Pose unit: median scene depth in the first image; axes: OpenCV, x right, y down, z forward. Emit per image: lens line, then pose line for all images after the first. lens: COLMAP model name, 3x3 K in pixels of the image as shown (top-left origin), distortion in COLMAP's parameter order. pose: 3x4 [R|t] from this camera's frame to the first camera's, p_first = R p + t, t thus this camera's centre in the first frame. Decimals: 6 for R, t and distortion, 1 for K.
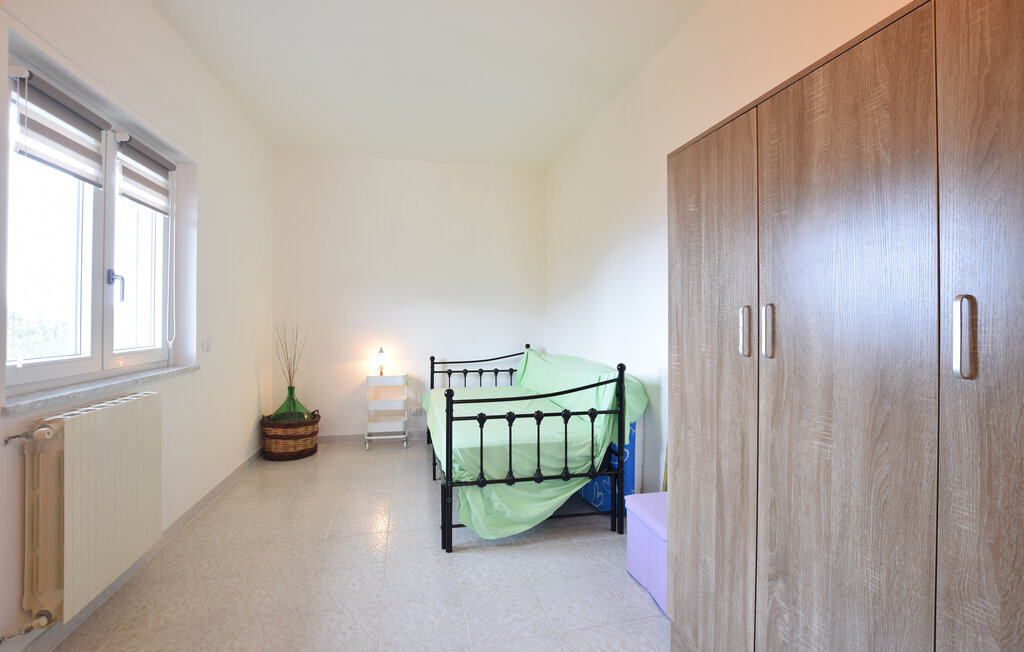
lens RADIAL K [[470.0, 0, 533.3], [0, 470.0, 328.3], [0, 0, 1]] dist [-0.048232, 0.000036]
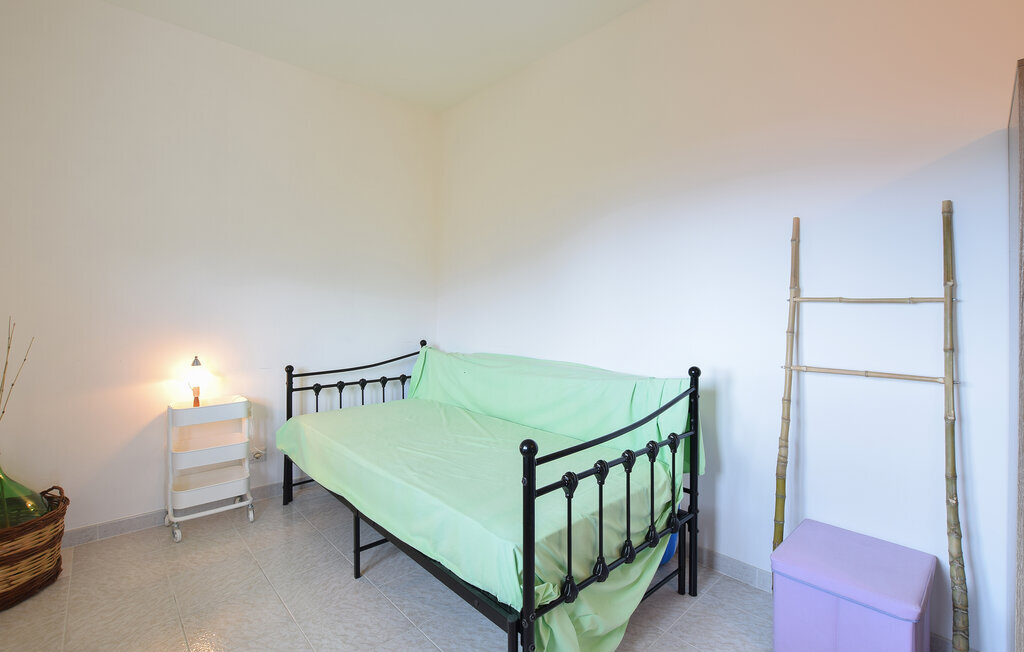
lens RADIAL K [[456.2, 0, 504.5], [0, 456.2, 297.0], [0, 0, 1]] dist [-0.021907, -0.000076]
pose [[0.872917, 0.006985, 0.487818, -0.270523], [0.011487, 0.999326, -0.034864, -0.009048], [-0.487733, 0.036037, 0.872249, 0.323192]]
